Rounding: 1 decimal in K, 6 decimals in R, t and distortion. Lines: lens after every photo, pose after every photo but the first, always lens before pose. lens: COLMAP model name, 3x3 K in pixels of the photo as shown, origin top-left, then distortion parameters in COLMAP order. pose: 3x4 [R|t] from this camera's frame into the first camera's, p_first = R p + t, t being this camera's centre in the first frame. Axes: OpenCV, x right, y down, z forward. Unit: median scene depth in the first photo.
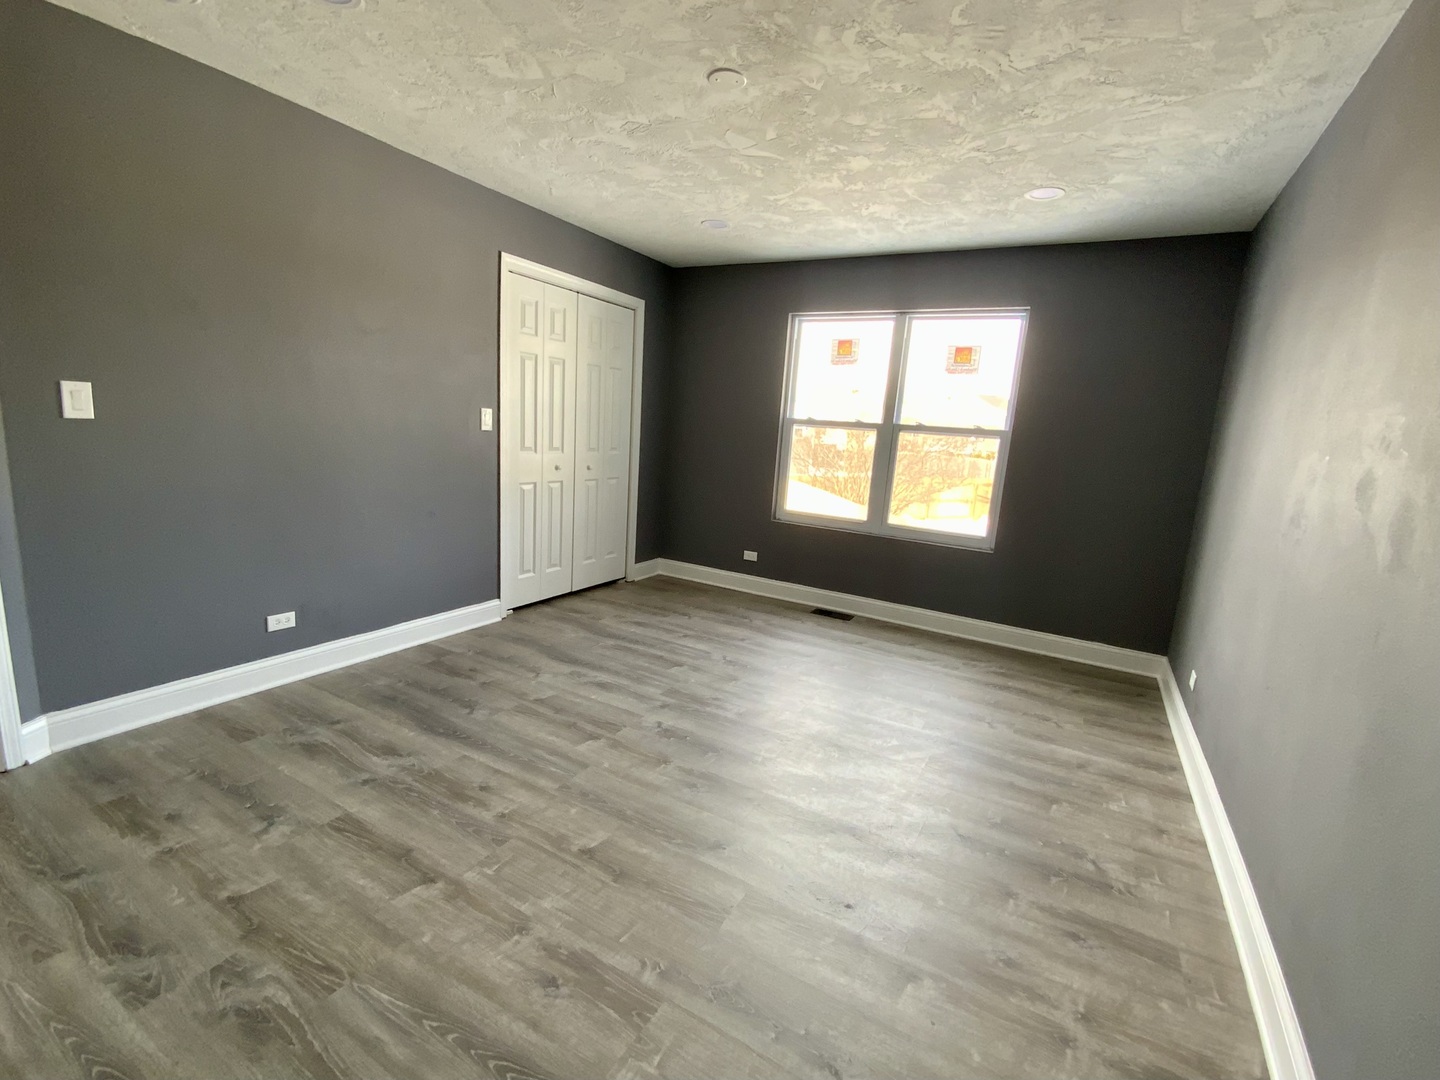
lens RADIAL K [[614.8, 0, 721.1], [0, 614.8, 540.1], [0, 0, 1]] dist [0.026376, -0.015639]
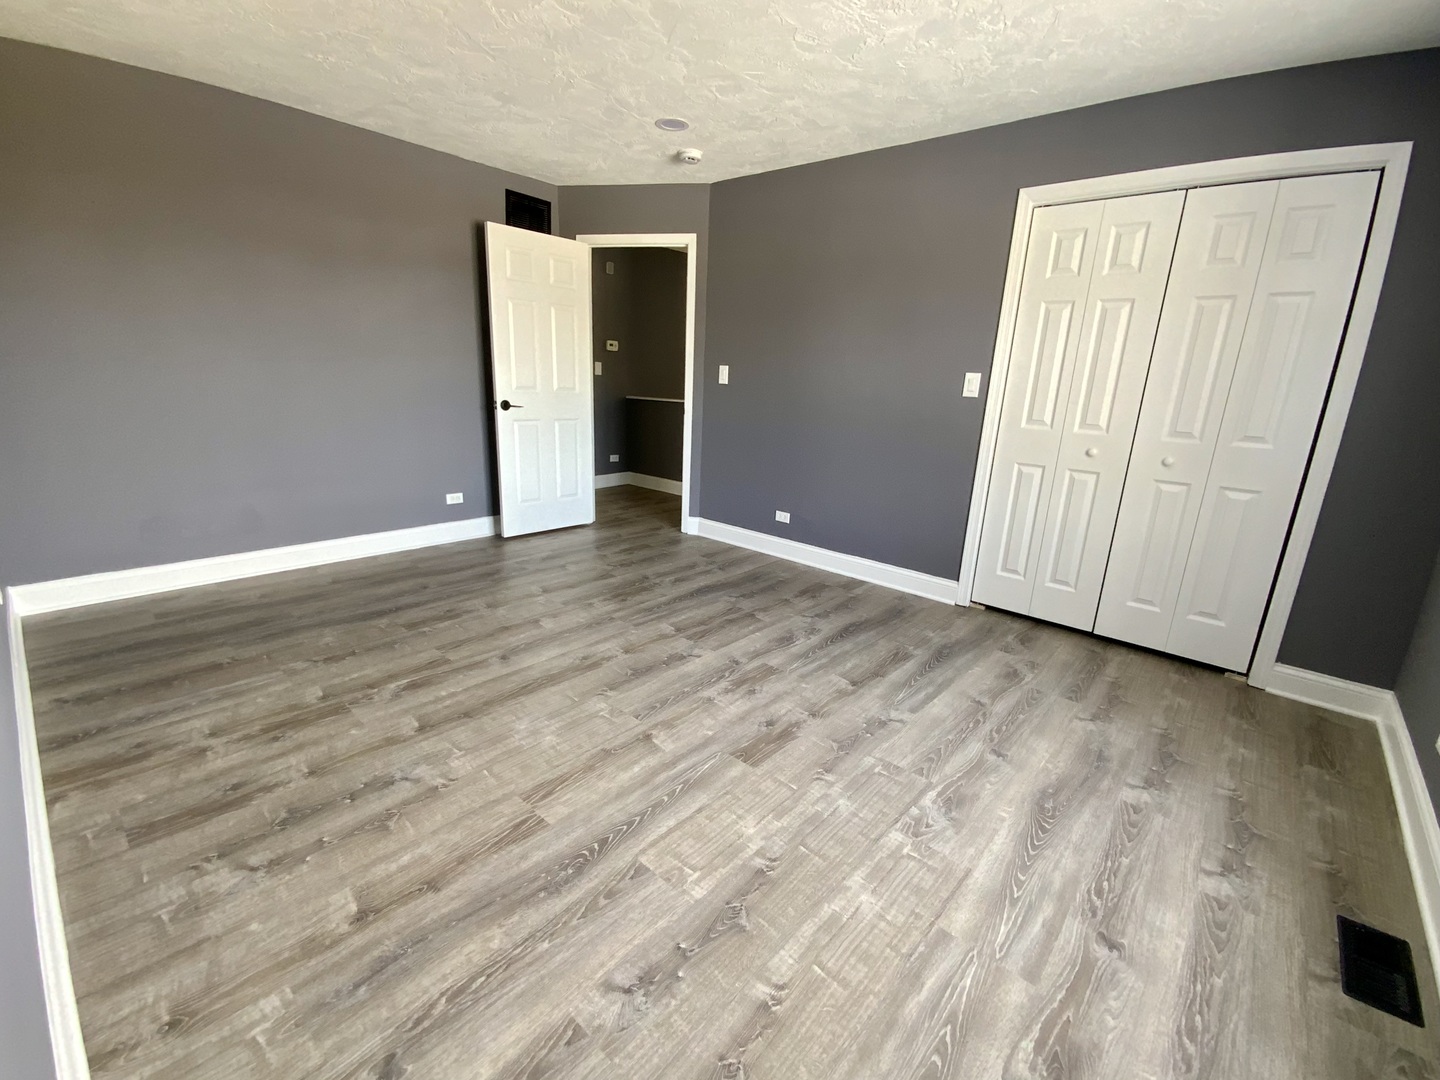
lens RADIAL K [[614.8, 0, 721.1], [0, 614.8, 540.1], [0, 0, 1]] dist [0.026376, -0.015639]
pose [[-0.186225, 0.180572, -0.965771, 0.792328], [-0.241230, 0.944475, 0.223105, -0.113950], [0.952433, 0.274521, -0.132326, 1.053669]]
